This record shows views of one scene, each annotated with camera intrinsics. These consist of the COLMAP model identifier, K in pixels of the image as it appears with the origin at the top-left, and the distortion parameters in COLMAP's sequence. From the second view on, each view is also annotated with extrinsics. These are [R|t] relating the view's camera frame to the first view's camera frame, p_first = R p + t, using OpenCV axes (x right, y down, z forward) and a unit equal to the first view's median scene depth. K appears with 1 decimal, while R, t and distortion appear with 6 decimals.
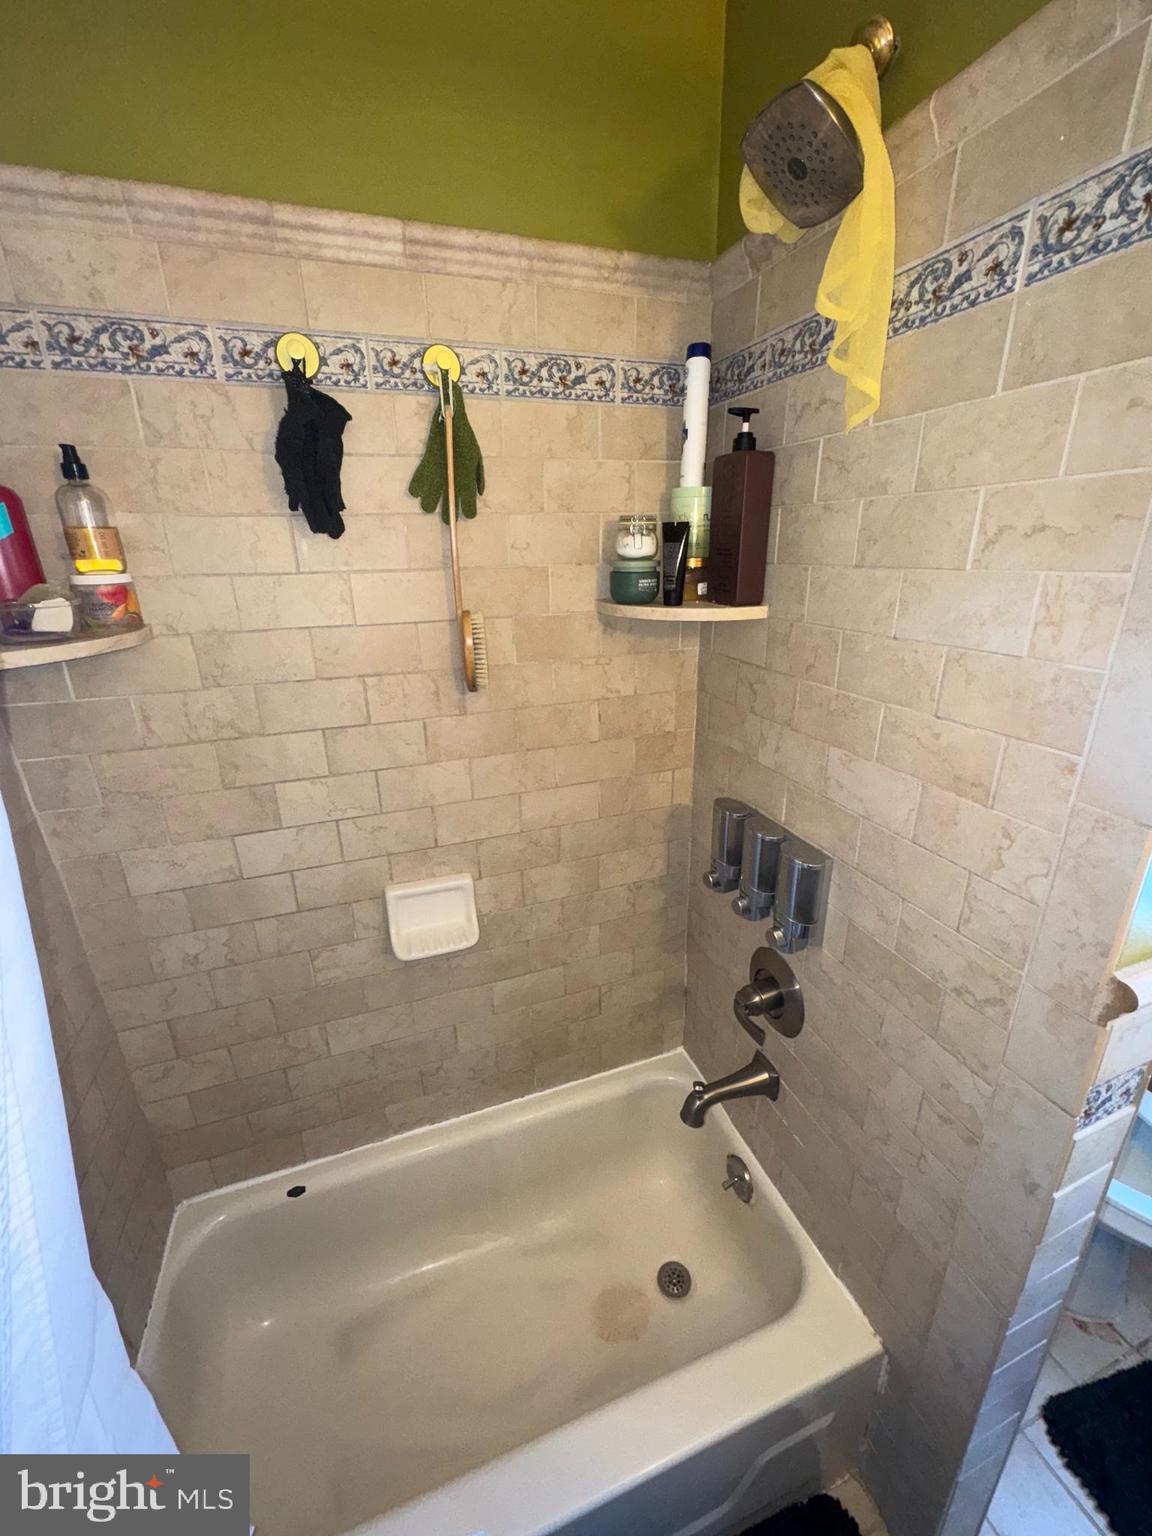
lens RADIAL K [[613.6, 0, 576.0], [0, 613.6, 768.0], [0, 0, 1]] dist [-0.003005, 0.000513]
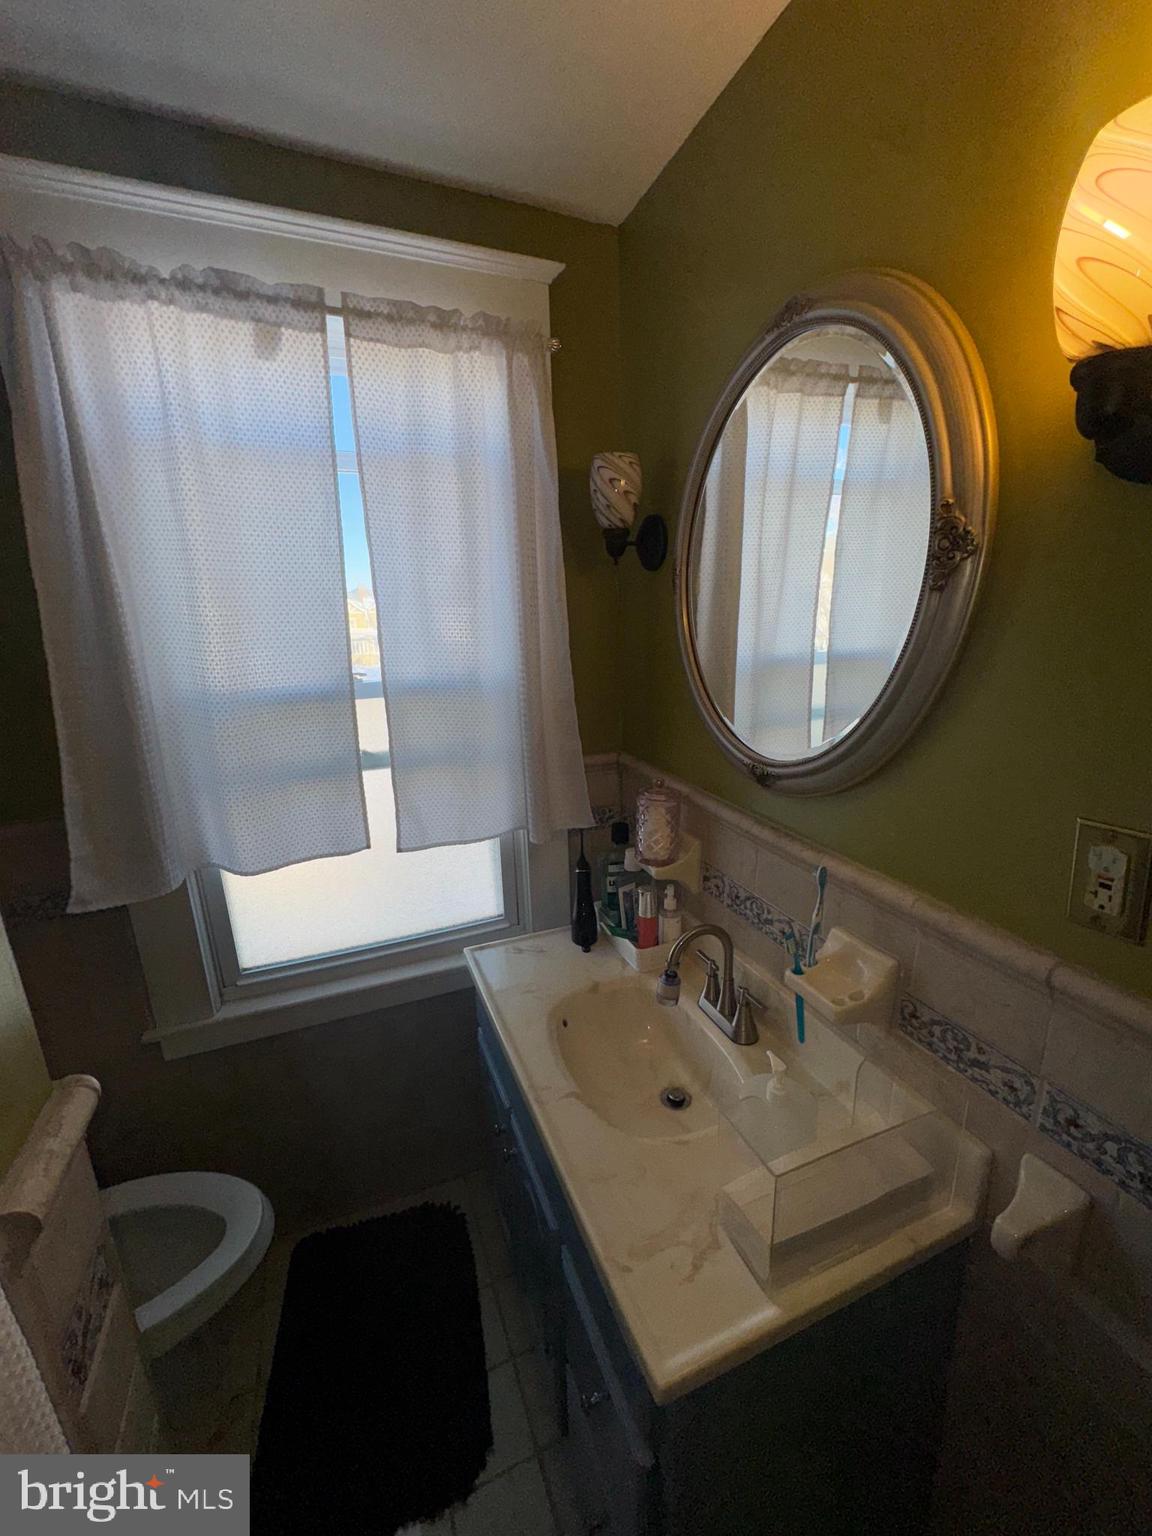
lens RADIAL K [[613.6, 0, 576.0], [0, 613.6, 768.0], [0, 0, 1]] dist [-0.003005, 0.000513]
pose [[0.140243, -0.015251, -0.990000, 0.806565], [-0.906700, 0.399722, -0.134601, -0.107147], [0.397777, 0.916510, 0.042230, 0.261132]]
